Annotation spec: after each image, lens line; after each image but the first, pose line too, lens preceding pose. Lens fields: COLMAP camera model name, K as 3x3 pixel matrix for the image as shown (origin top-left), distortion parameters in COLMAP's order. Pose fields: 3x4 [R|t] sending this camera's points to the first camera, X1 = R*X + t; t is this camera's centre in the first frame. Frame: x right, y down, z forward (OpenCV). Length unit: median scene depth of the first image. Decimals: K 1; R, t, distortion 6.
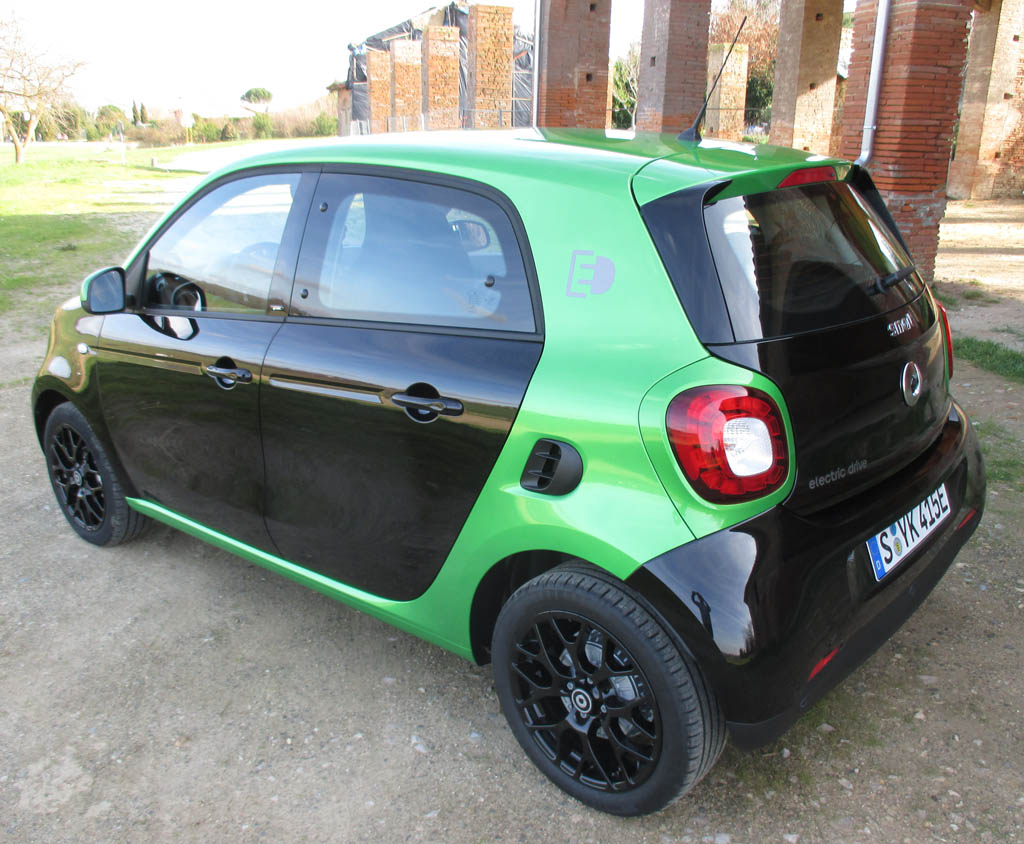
lens RADIAL K [[959.8, 0, 502.6], [0, 959.8, 422.8], [0, 0, 1]] dist [-0.029023, 0.000000]
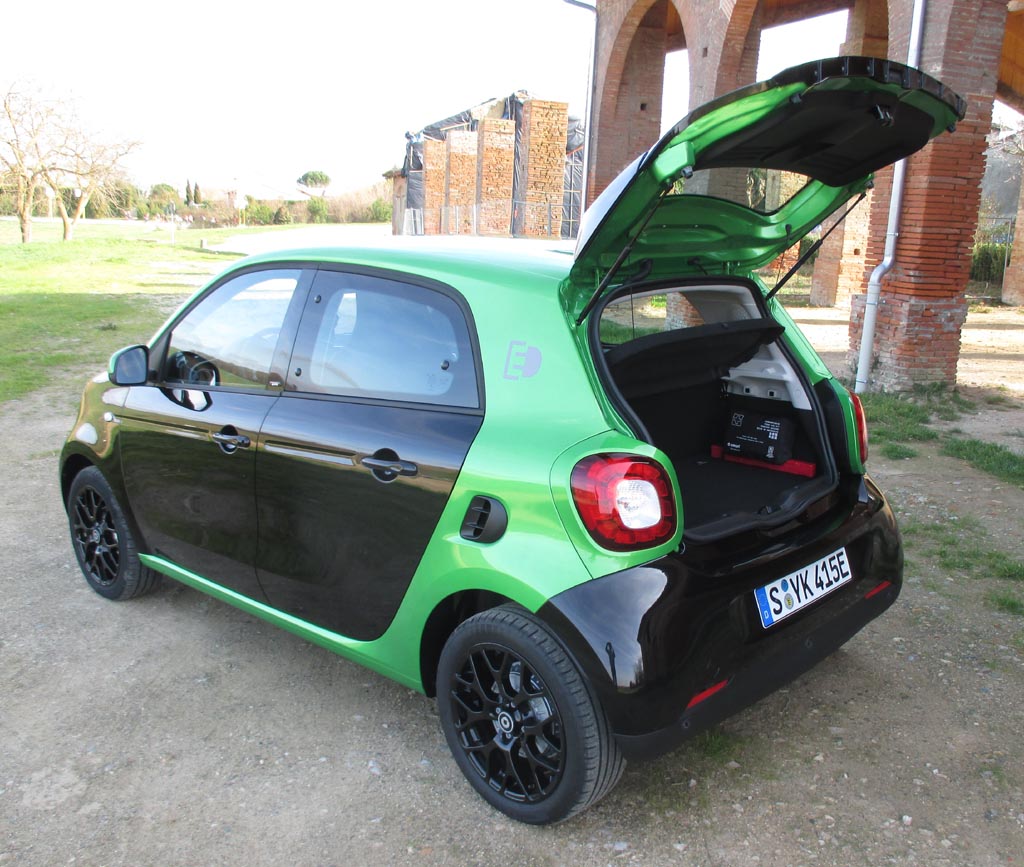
lens RADIAL K [[959.8, 0, 517.8], [0, 959.8, 428.9], [0, 0, 1]] dist [-0.029023, 0.000000]
pose [[0.999429, 0.030403, -0.014762, 0.083829], [-0.031587, 0.995618, -0.088023, 0.029572], [0.012022, 0.088439, 0.996009, -0.157297]]
